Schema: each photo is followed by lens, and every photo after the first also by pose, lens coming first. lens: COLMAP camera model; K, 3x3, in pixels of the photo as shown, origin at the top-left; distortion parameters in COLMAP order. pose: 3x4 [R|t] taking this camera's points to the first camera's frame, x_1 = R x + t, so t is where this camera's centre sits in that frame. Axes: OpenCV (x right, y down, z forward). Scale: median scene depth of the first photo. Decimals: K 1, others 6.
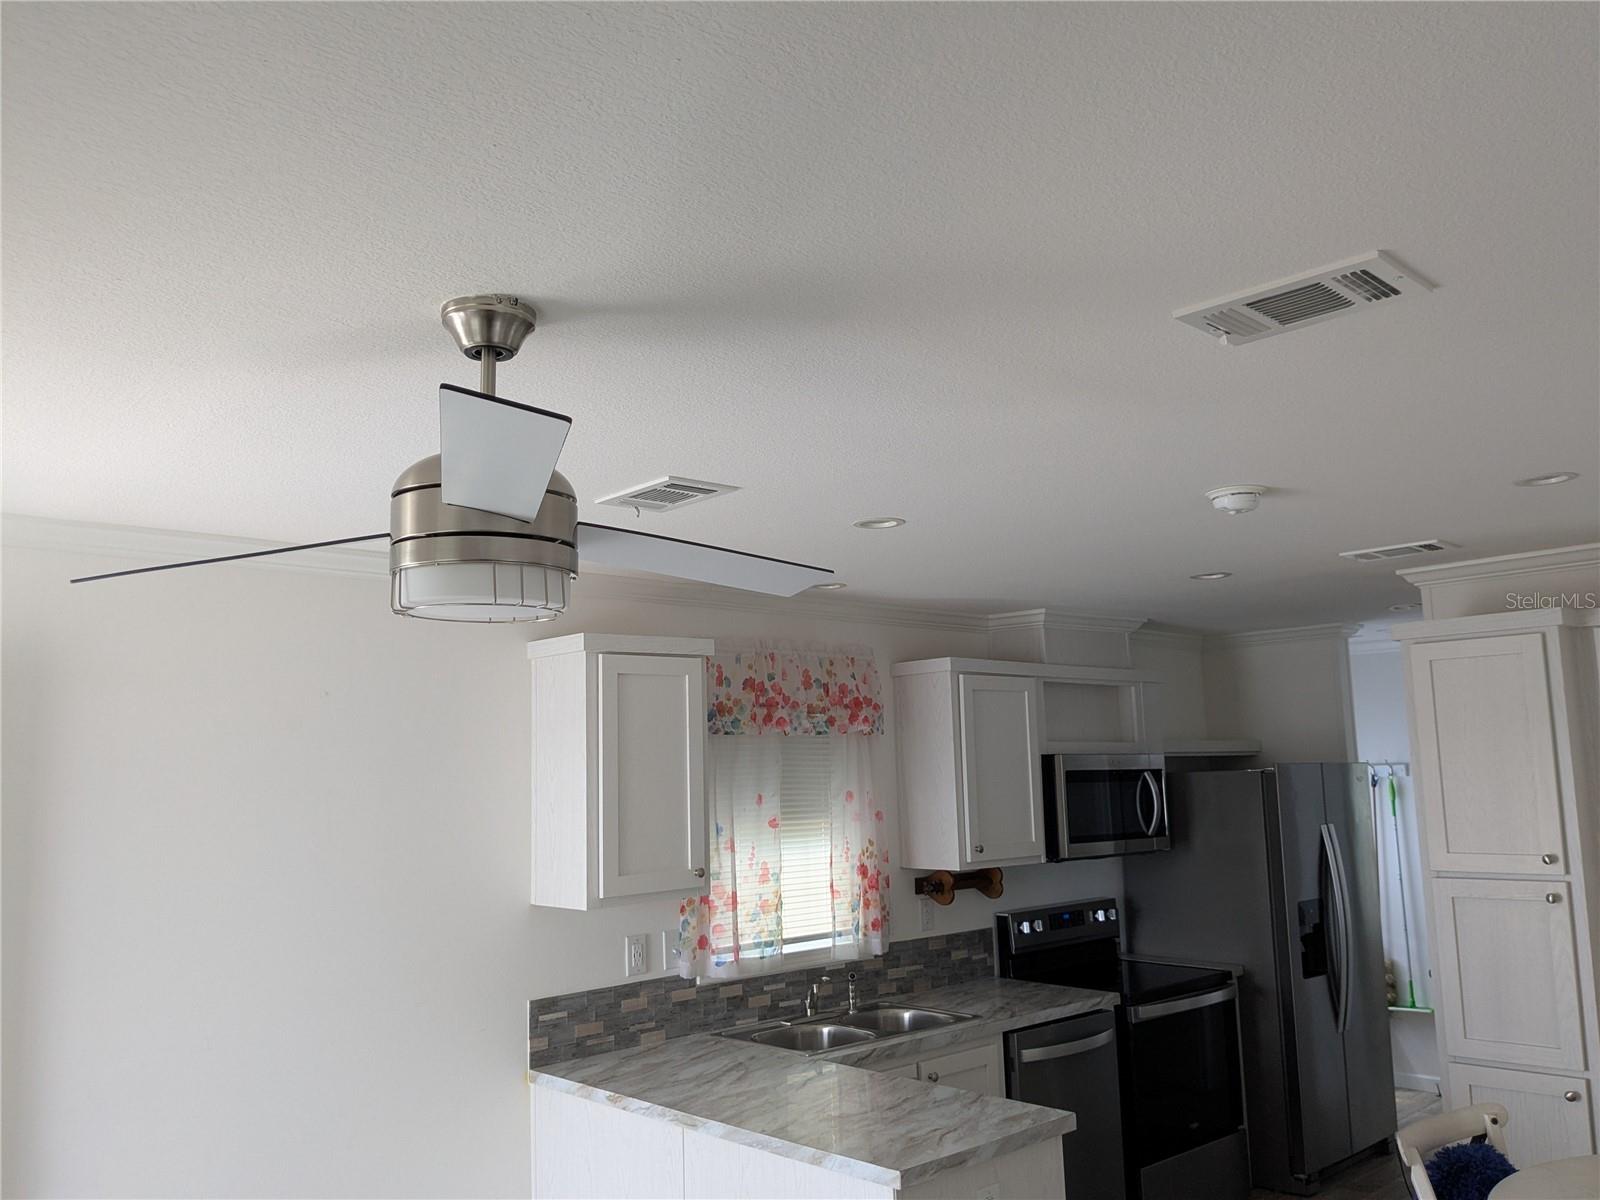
lens RADIAL K [[1266.5, 0, 803.2], [0, 1266.5, 594.4], [0, 0, 1]] dist [0.047248, -0.085604]
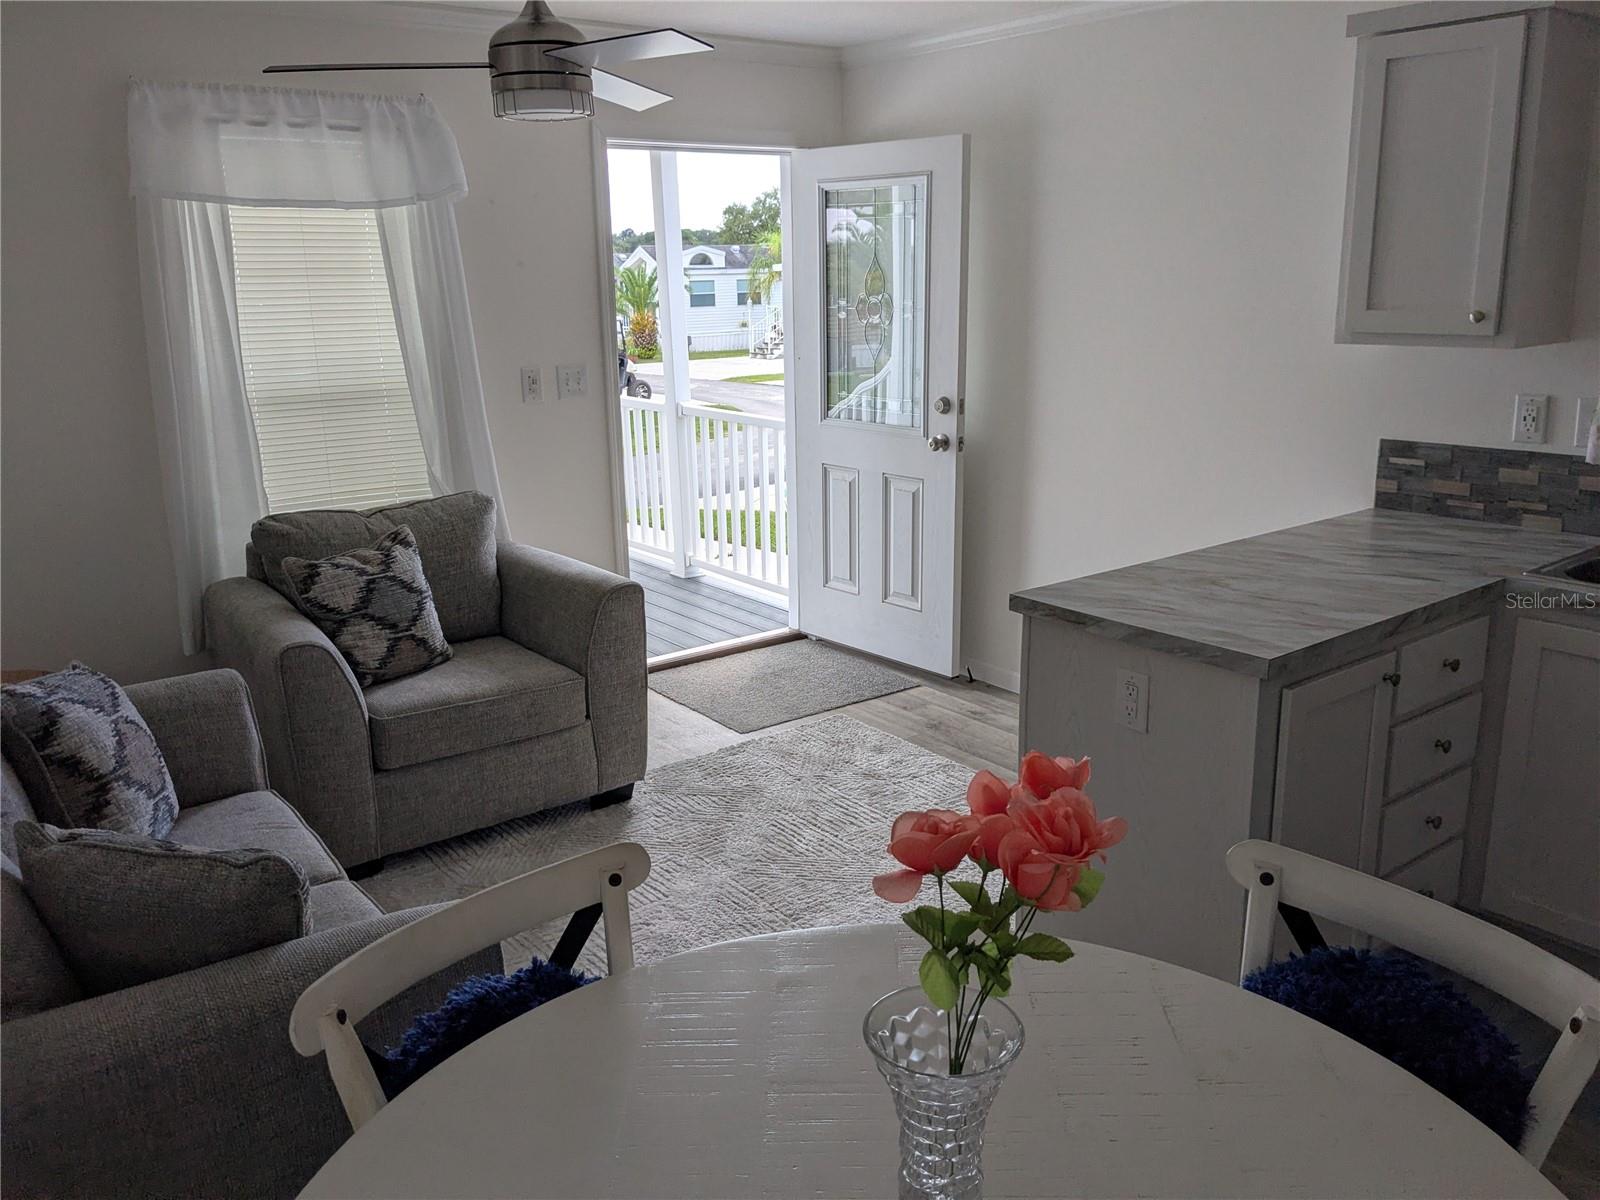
lens RADIAL K [[1266.5, 0, 813.4], [0, 1266.5, 617.6], [0, 0, 1]] dist [0.047248, -0.085604]
pose [[-0.087604, 0.293744, -0.951861, 0.710113], [0.162554, 0.946942, 0.277265, 0.105901], [0.982803, -0.130440, -0.130705, 0.643936]]
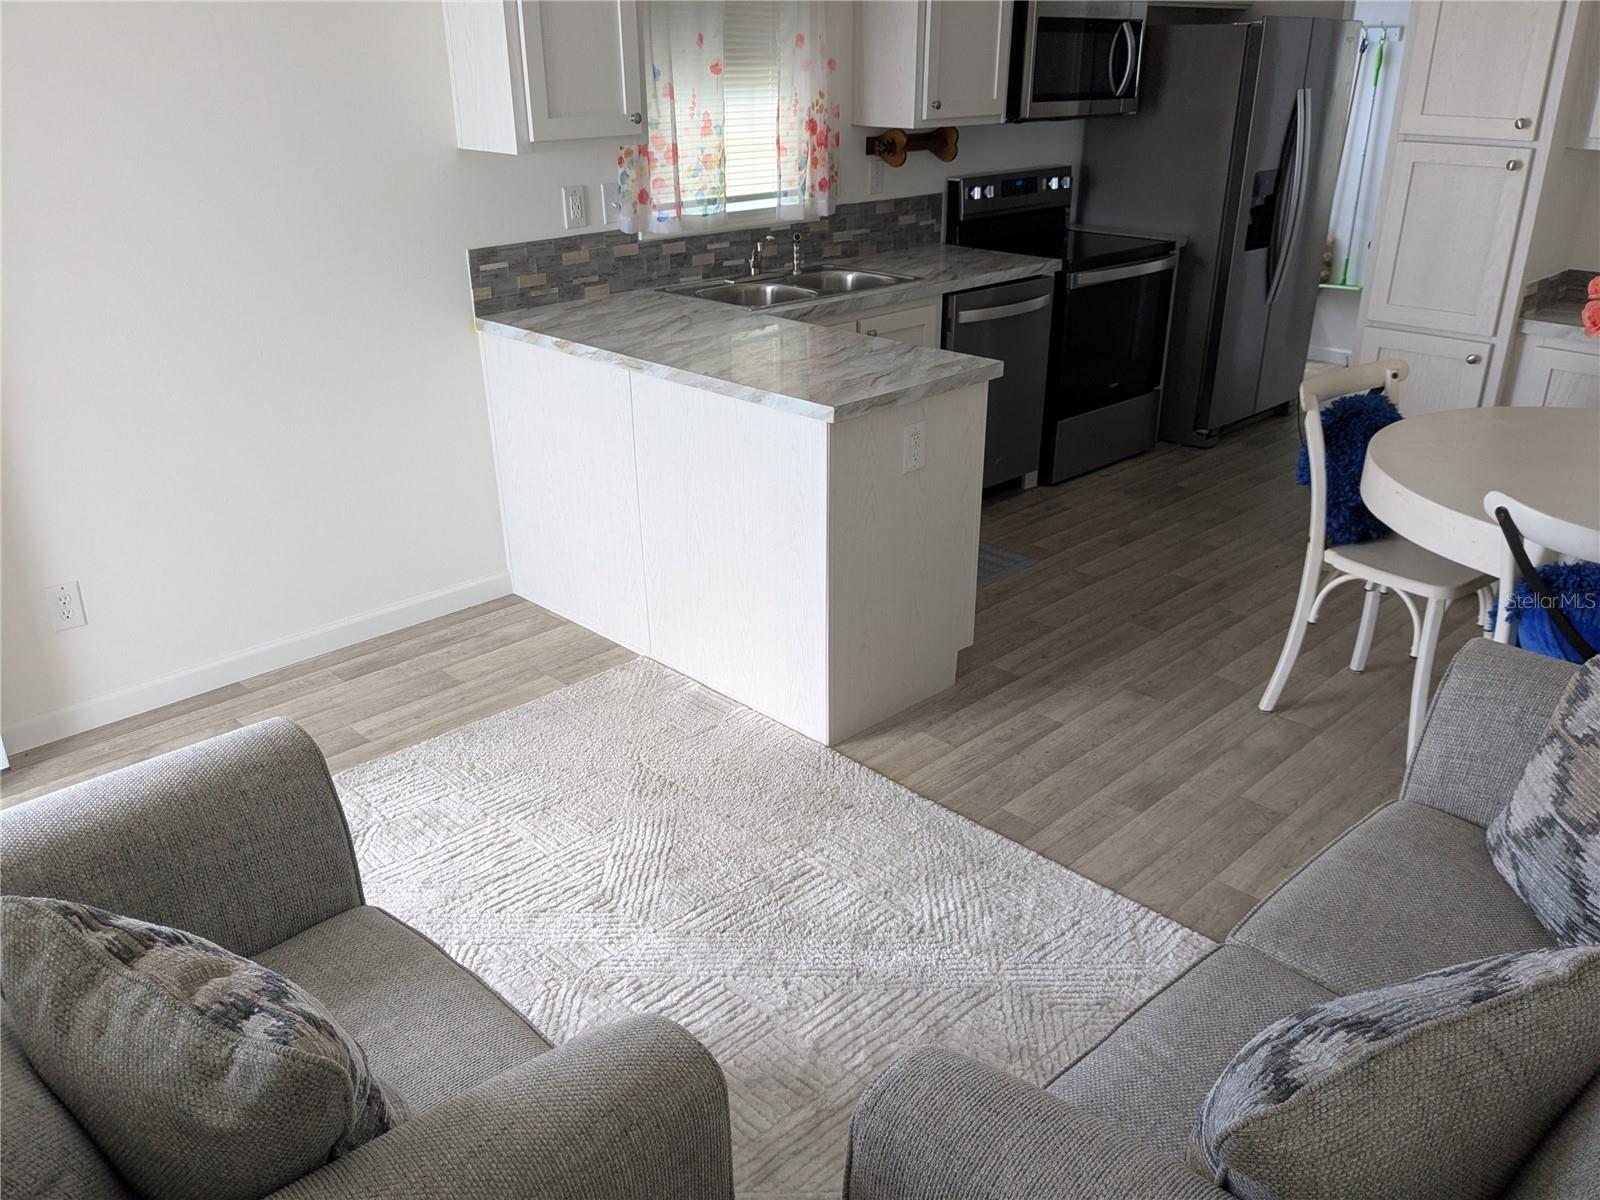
lens RADIAL K [[1266.5, 0, 808.6], [0, 1266.5, 621.3], [0, 0, 1]] dist [0.047248, -0.085604]
pose [[0.998885, 0.009317, 0.046275, 0.005054], [-0.032691, 0.843712, 0.535799, 0.023923], [-0.034051, -0.536715, 0.843076, 0.005602]]
